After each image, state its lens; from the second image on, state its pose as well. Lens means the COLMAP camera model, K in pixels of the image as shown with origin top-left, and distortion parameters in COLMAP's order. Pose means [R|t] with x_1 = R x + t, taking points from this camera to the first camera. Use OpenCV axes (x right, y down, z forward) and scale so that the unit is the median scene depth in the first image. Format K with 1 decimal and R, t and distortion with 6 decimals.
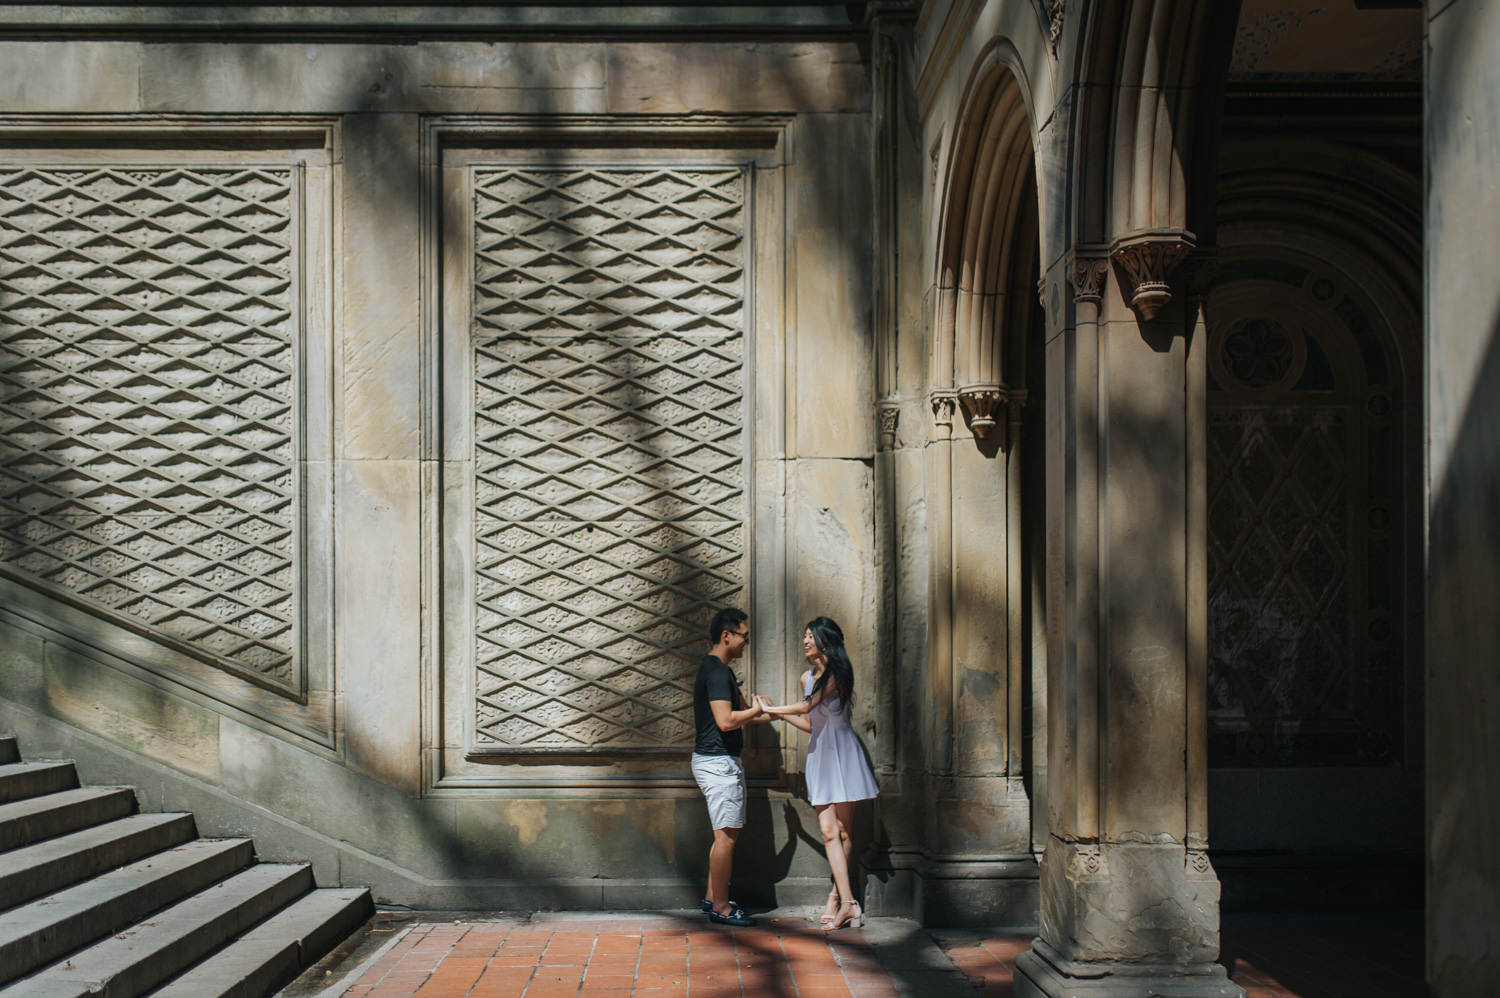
lens RADIAL K [[1544.9, 0, 749.7], [0, 1544.9, 502.5], [0, 0, 1]] dist [0.043545, 0.000000]
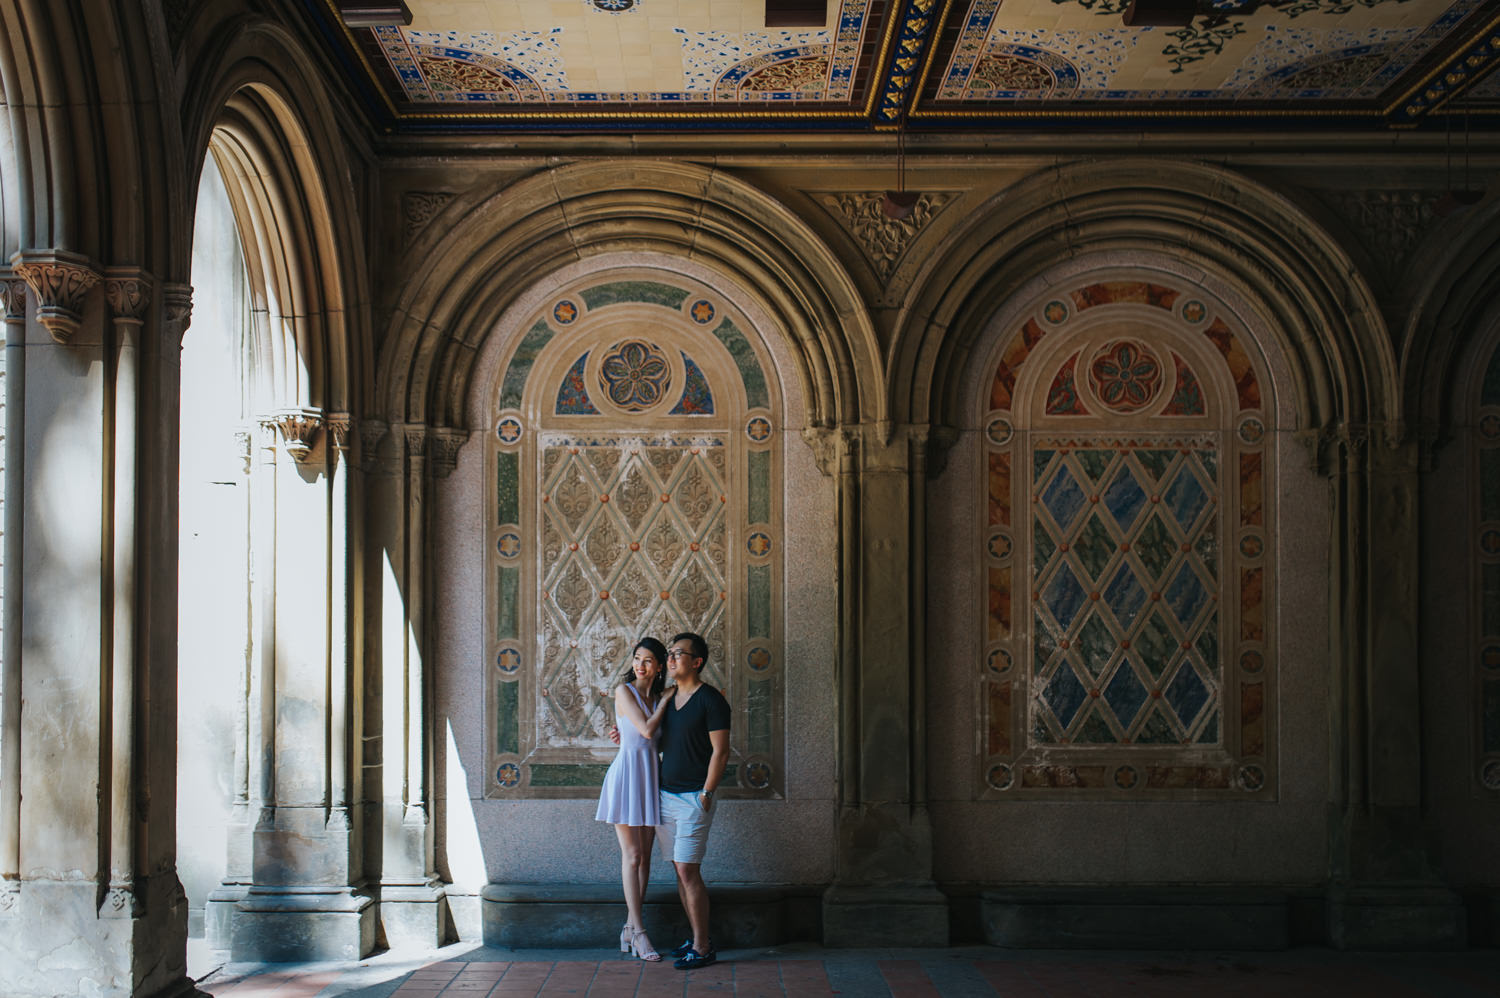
lens RADIAL K [[1544.9, 0, 749.9], [0, 1544.9, 493.4], [0, 0, 1]] dist [0.043545, 0.000000]
pose [[0.998005, 0.000895, -0.063131, 0.461281], [-0.002219, 0.999779, -0.020908, -0.001713], [0.063099, 0.021006, 0.997786, 0.028712]]
